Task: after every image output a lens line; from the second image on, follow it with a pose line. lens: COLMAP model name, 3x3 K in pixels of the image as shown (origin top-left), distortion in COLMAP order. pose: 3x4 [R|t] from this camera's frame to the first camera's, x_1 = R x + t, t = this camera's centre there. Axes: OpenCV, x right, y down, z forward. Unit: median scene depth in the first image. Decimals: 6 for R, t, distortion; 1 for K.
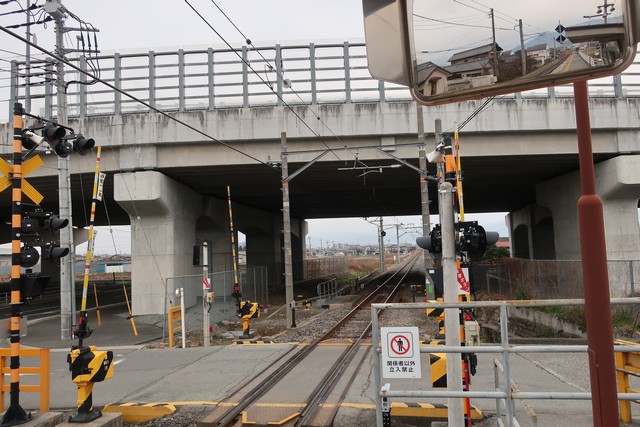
lens RADIAL K [[501.2, 0, 316.9], [0, 501.2, 212.2], [0, 0, 1]] dist [-0.003876, -0.001178]
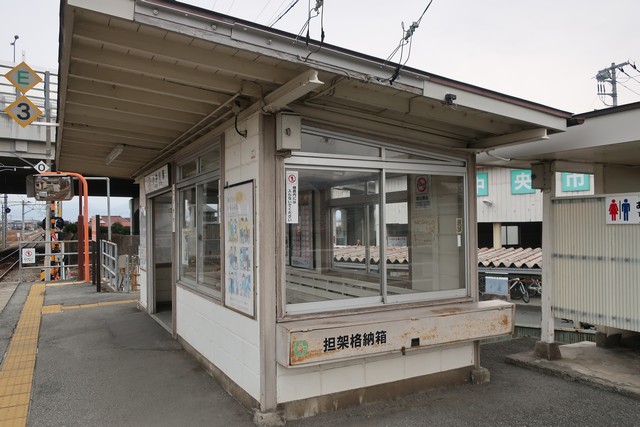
lens RADIAL K [[501.2, 0, 320.9], [0, 501.2, 217.5], [0, 0, 1]] dist [-0.003876, -0.001178]
pose [[0.765285, 0.039519, 0.642478, -0.091744], [-0.072387, 0.997066, 0.024894, -0.039423], [-0.639609, -0.065558, 0.765900, -0.517932]]
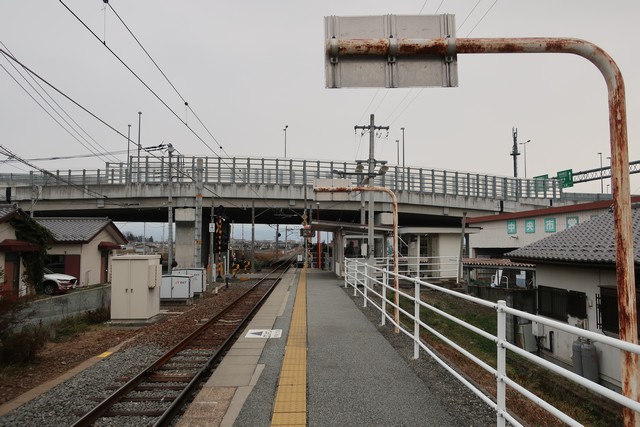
lens RADIAL K [[501.2, 0, 319.4], [0, 501.2, 211.7], [0, 0, 1]] dist [-0.003876, -0.001178]
pose [[0.971443, 0.056734, 0.230390, -0.282068], [-0.058829, 0.998266, 0.002230, -0.104705], [-0.229864, -0.015720, 0.973096, -1.370309]]
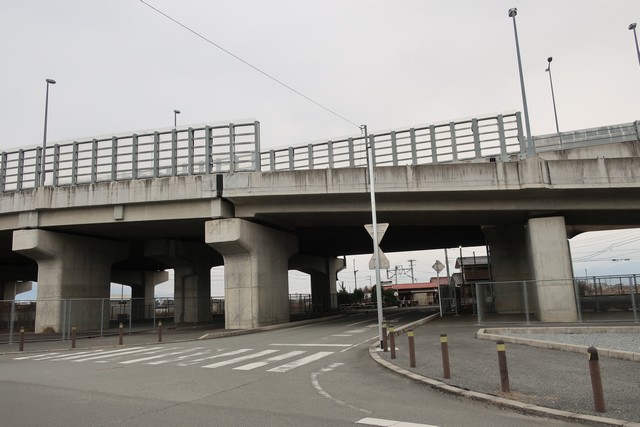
lens RADIAL K [[501.2, 0, 321.1], [0, 501.2, 212.2], [0, 0, 1]] dist [-0.003876, -0.001178]
pose [[0.940000, -0.064940, -0.334937, 1.896369], [0.042046, 0.996284, -0.075162, -0.020985], [0.338574, 0.056570, 0.939238, -0.059341]]
